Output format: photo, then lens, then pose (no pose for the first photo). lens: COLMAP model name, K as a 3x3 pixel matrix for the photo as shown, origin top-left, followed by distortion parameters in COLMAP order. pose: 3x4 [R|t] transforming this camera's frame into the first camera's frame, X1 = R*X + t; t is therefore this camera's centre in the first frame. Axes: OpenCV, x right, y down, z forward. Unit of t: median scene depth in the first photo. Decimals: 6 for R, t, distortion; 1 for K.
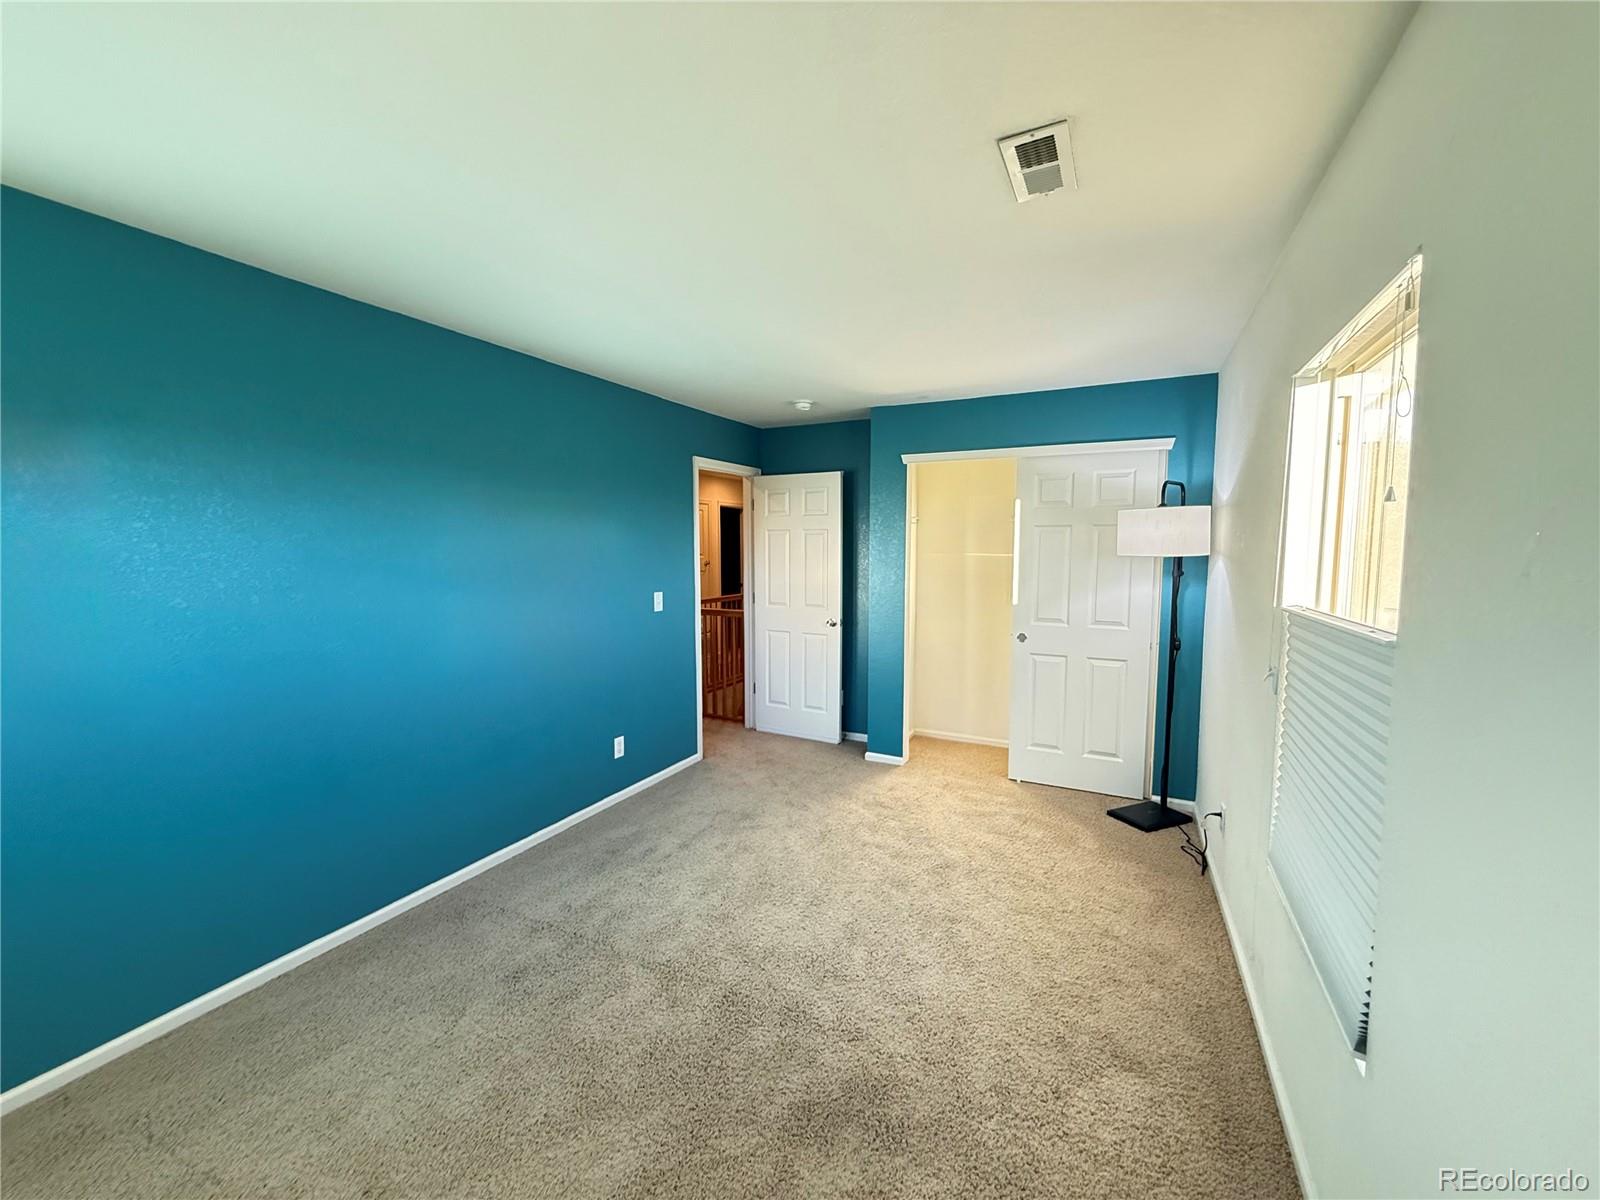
lens RADIAL K [[637.6, 0, 800.3], [0, 637.6, 602.5], [0, 0, 1]] dist [0.003111, 0.000274]
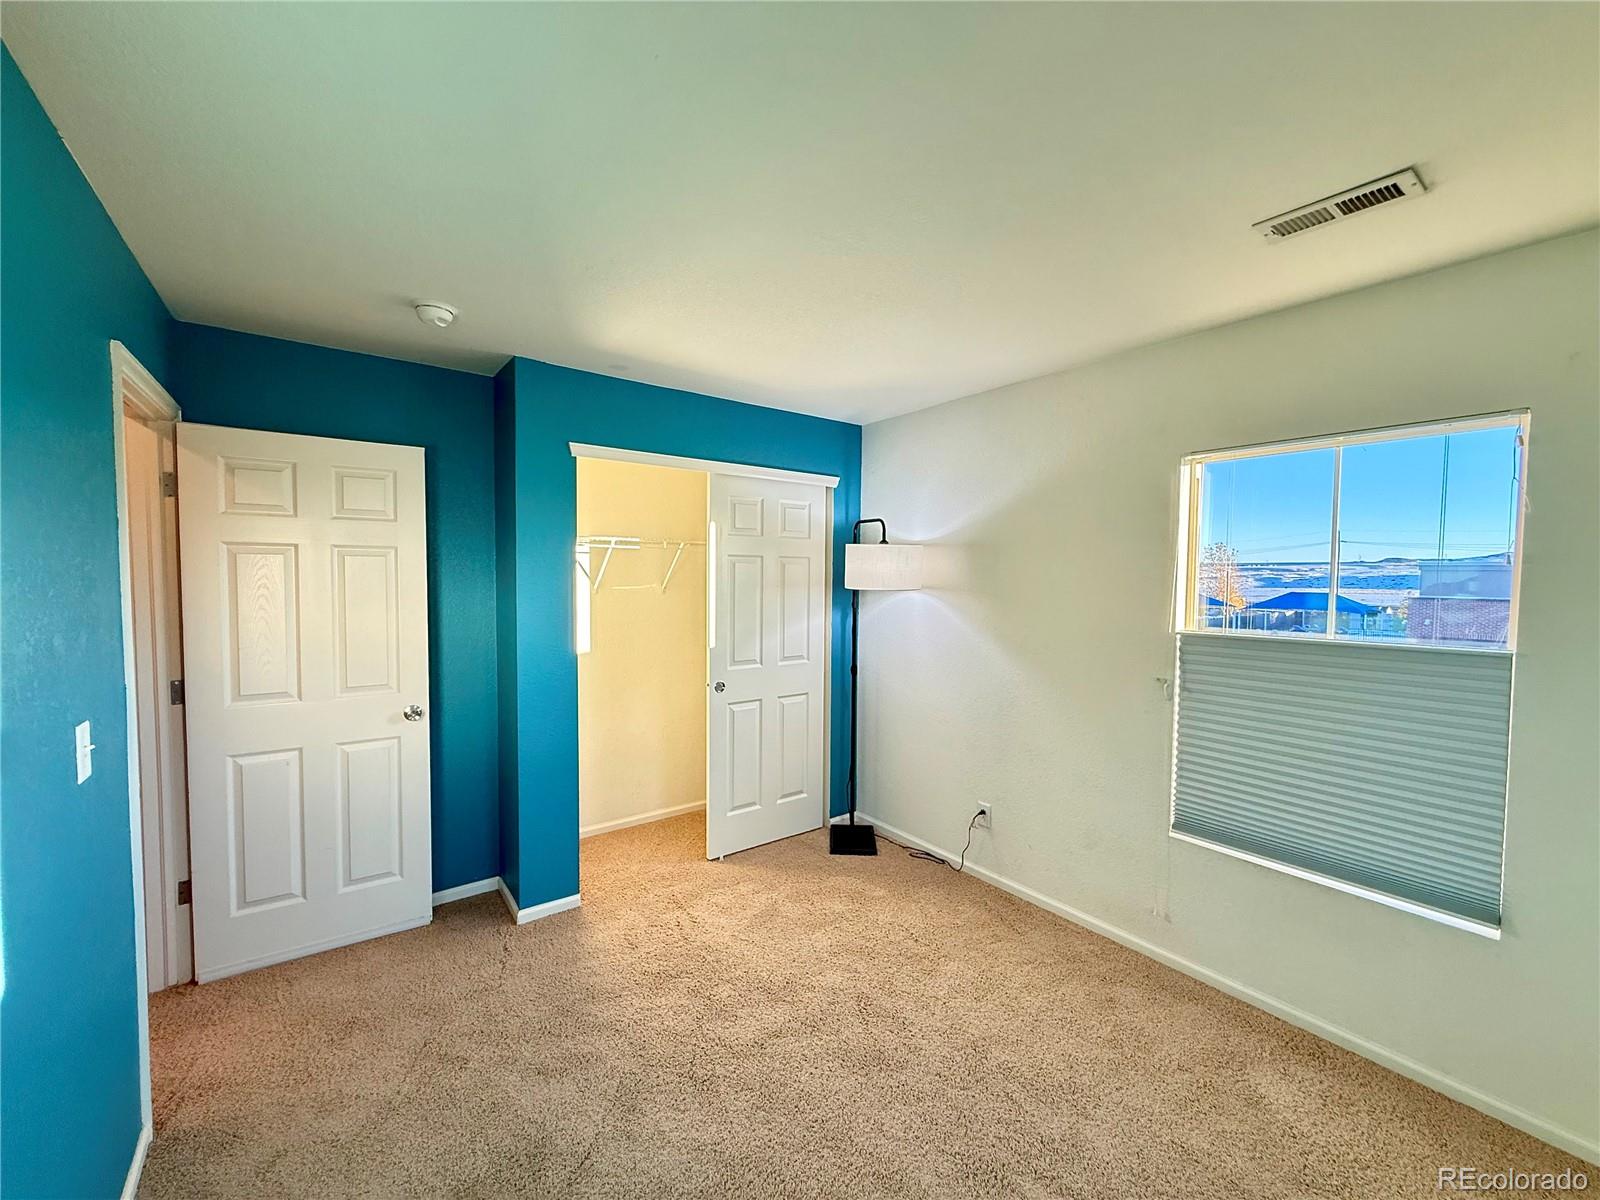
lens RADIAL K [[637.6, 0, 800.3], [0, 637.6, 602.5], [0, 0, 1]] dist [0.003111, 0.000274]
pose [[0.448805, -0.039540, 0.892754, -0.362473], [0.070446, 0.997477, 0.008764, -0.057473], [-0.890848, 0.058958, 0.450459, 0.533994]]
